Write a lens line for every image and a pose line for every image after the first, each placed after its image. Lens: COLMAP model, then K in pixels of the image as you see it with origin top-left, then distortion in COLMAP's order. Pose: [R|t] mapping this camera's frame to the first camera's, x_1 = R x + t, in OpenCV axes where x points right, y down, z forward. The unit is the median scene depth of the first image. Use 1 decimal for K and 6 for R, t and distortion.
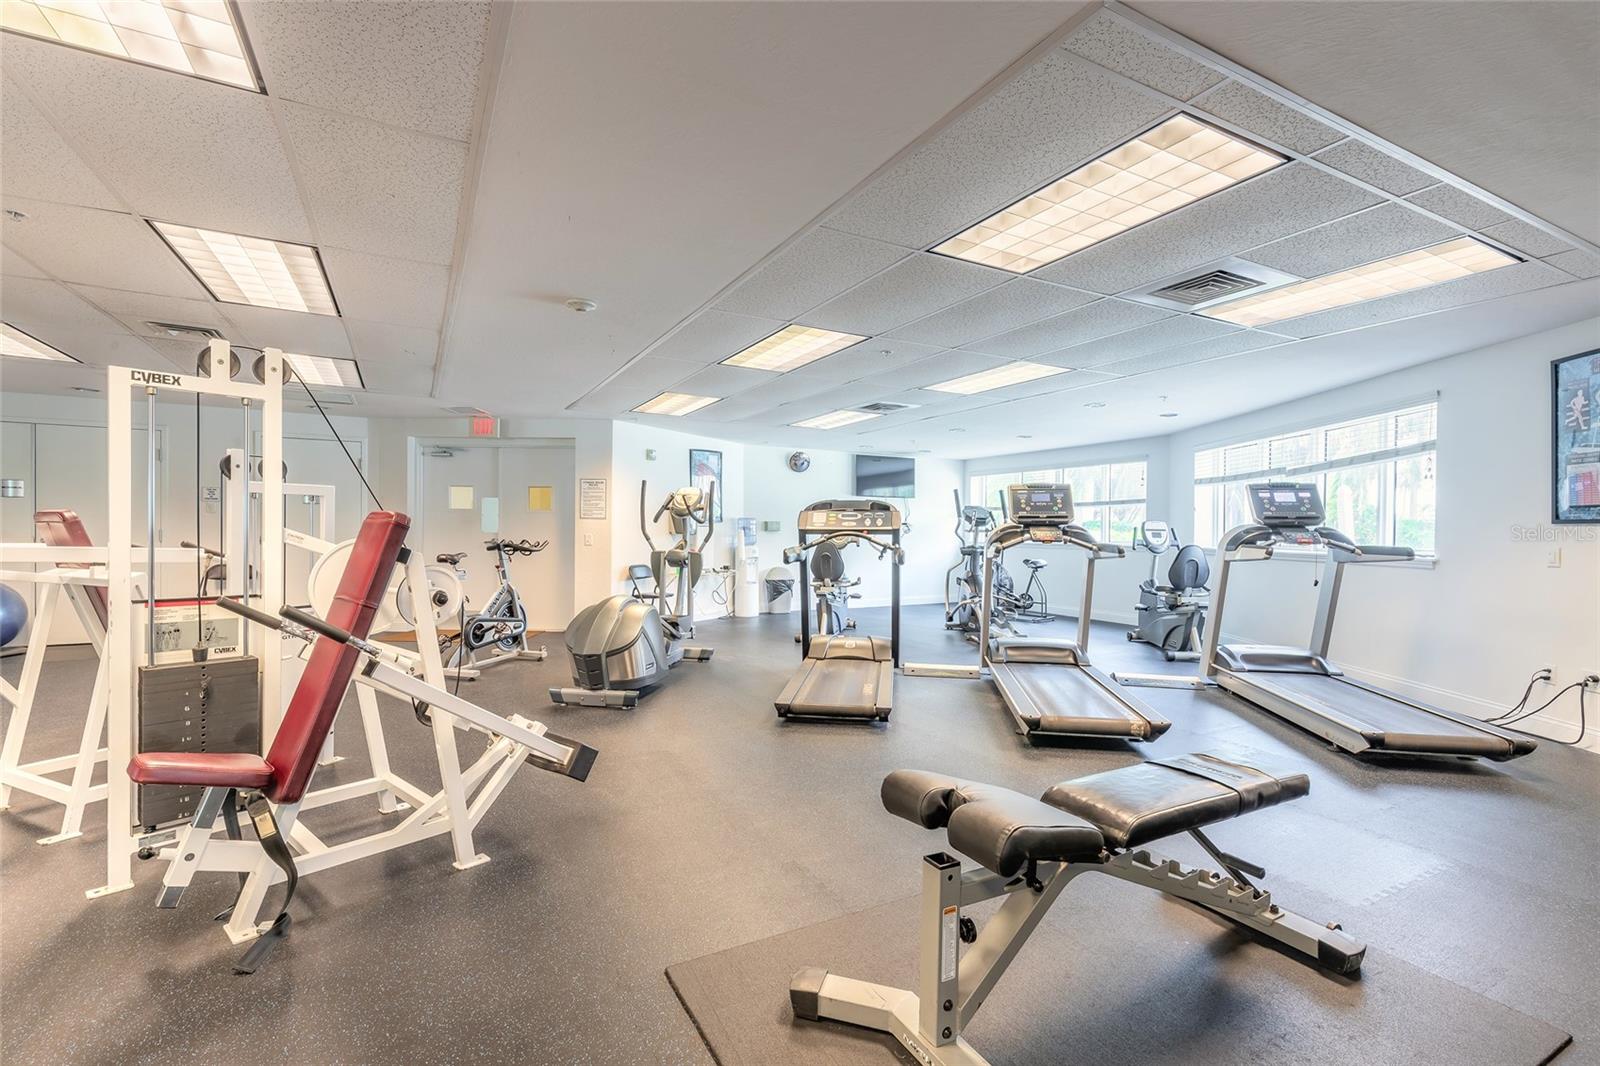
lens RADIAL K [[726.4, 0, 801.0], [0, 726.4, 534.8], [0, 0, 1]] dist [0.000337, -0.000682]
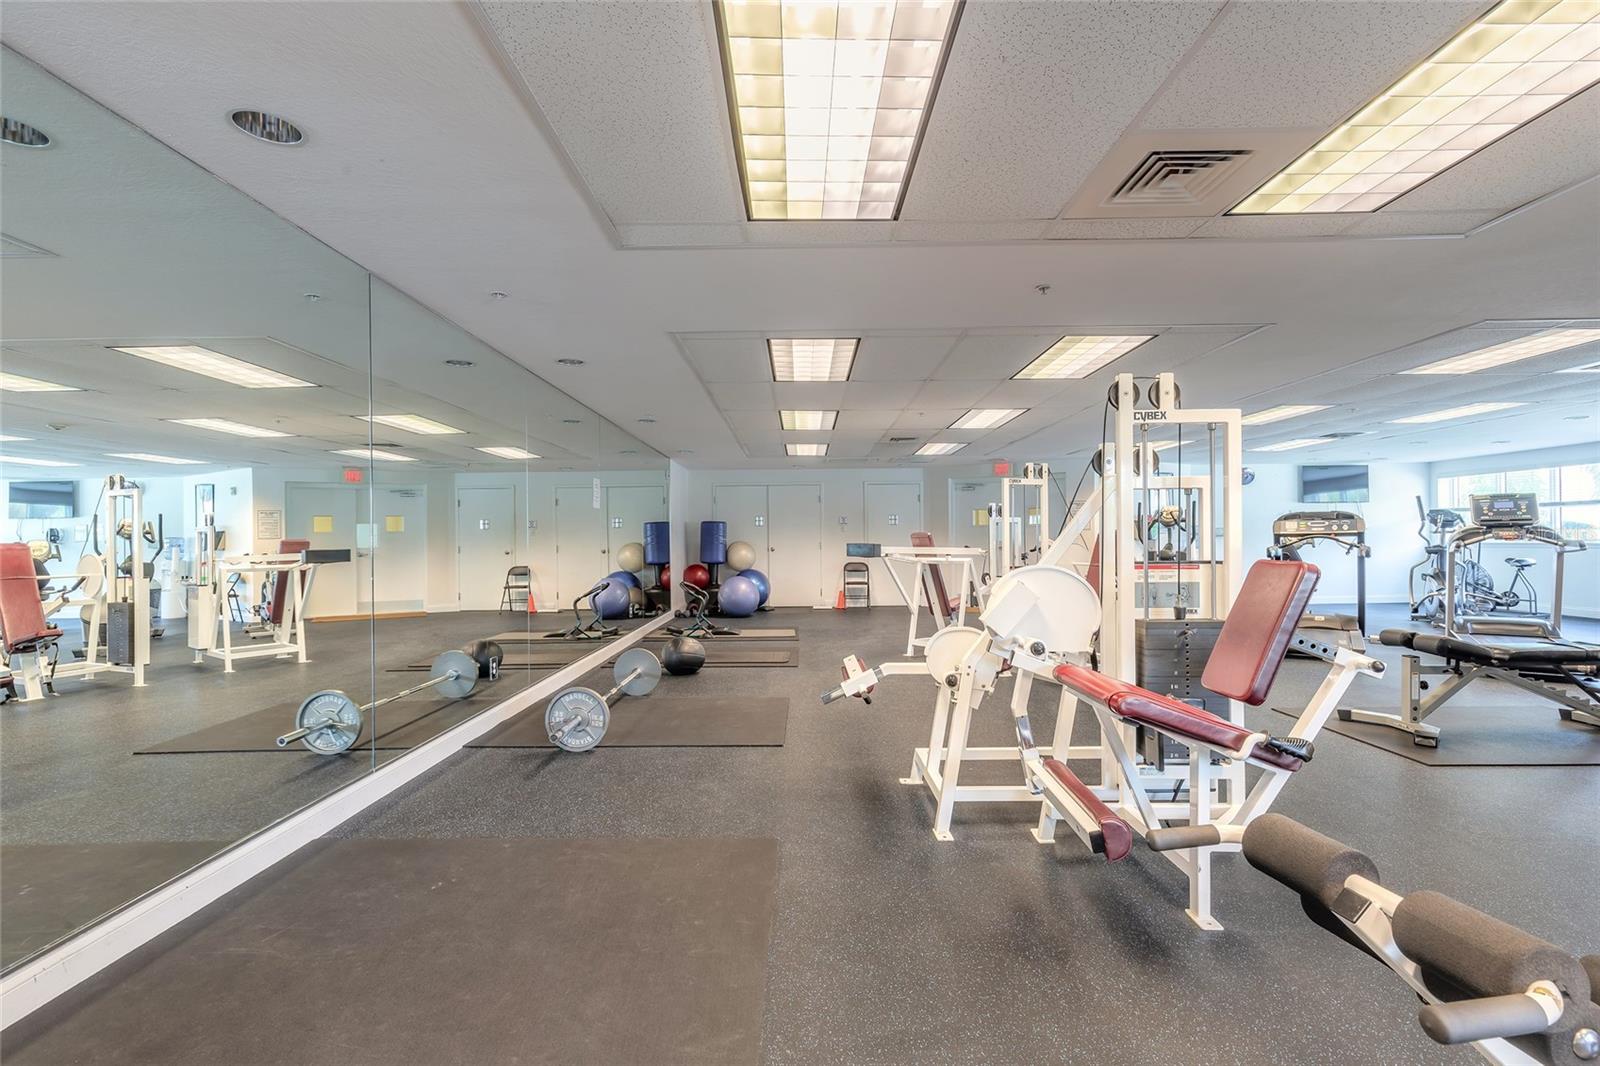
lens RADIAL K [[726.4, 0, 793.7], [0, 726.4, 536.4], [0, 0, 1]] dist [0.000337, -0.000682]
pose [[0.875062, -0.020618, -0.483571, -0.133479], [0.015779, 0.999776, -0.014074, 0.002286], [0.483754, 0.004685, 0.875192, -0.663852]]
